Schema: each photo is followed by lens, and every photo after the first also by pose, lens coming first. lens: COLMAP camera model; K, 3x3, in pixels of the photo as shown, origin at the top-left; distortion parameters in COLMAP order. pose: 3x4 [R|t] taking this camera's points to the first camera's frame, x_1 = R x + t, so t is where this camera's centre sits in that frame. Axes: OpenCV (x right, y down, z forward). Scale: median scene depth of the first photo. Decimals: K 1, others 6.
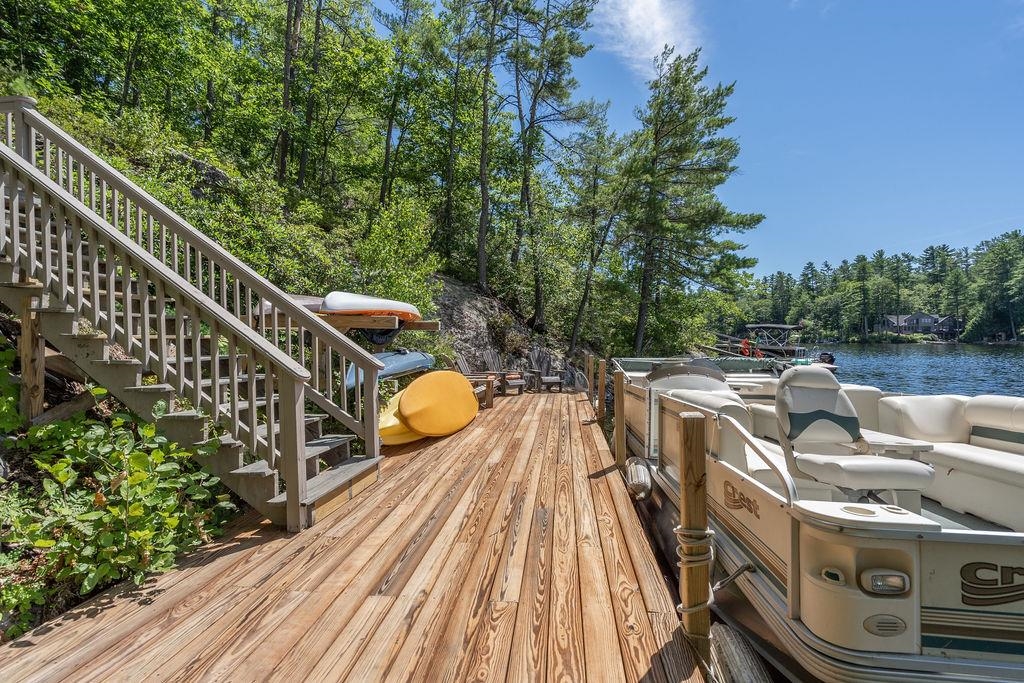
lens RADIAL K [[462.5, 0, 511.2], [0, 462.5, 343.3], [0, 0, 1]] dist [-0.000712, -0.000116]
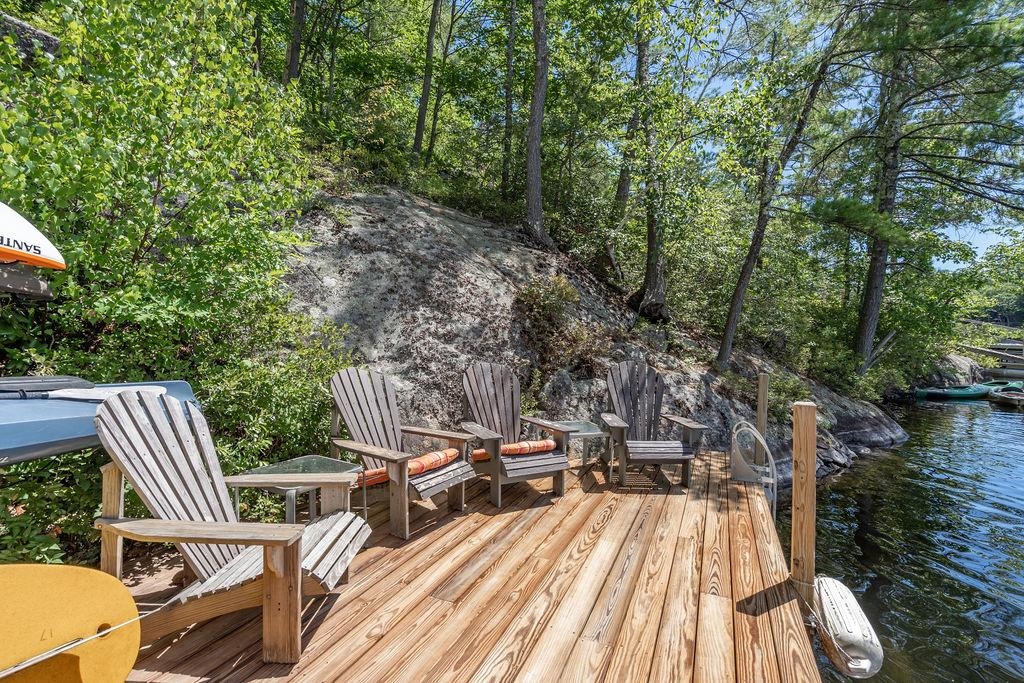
lens RADIAL K [[462.5, 0, 510.2], [0, 462.5, 339.3], [0, 0, 1]] dist [-0.000712, -0.000116]
pose [[0.953719, 0.004534, -0.300666, 0.072350], [-0.004366, 0.999990, 0.001230, -0.004290], [0.300668, 0.000139, 0.953729, 0.543816]]
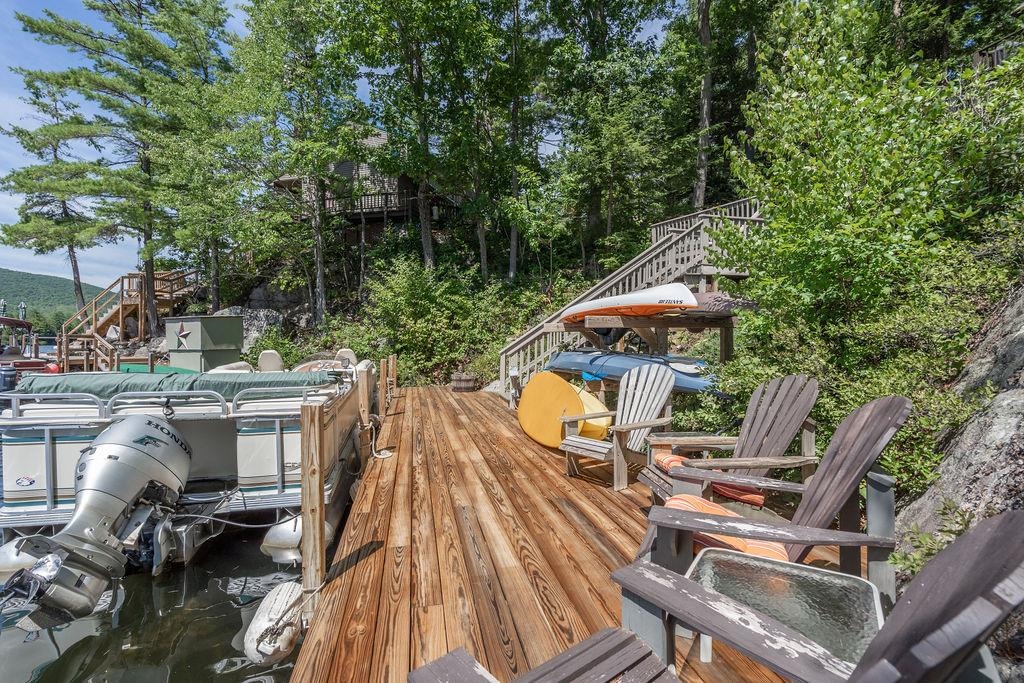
lens RADIAL K [[462.5, 0, 512.3], [0, 462.5, 341.0], [0, 0, 1]] dist [-0.000712, -0.000116]
pose [[-0.946570, -0.002884, -0.322484, 0.118759], [-0.003825, 0.999990, 0.002285, -0.003503], [0.322474, 0.003397, -0.946572, 1.001375]]
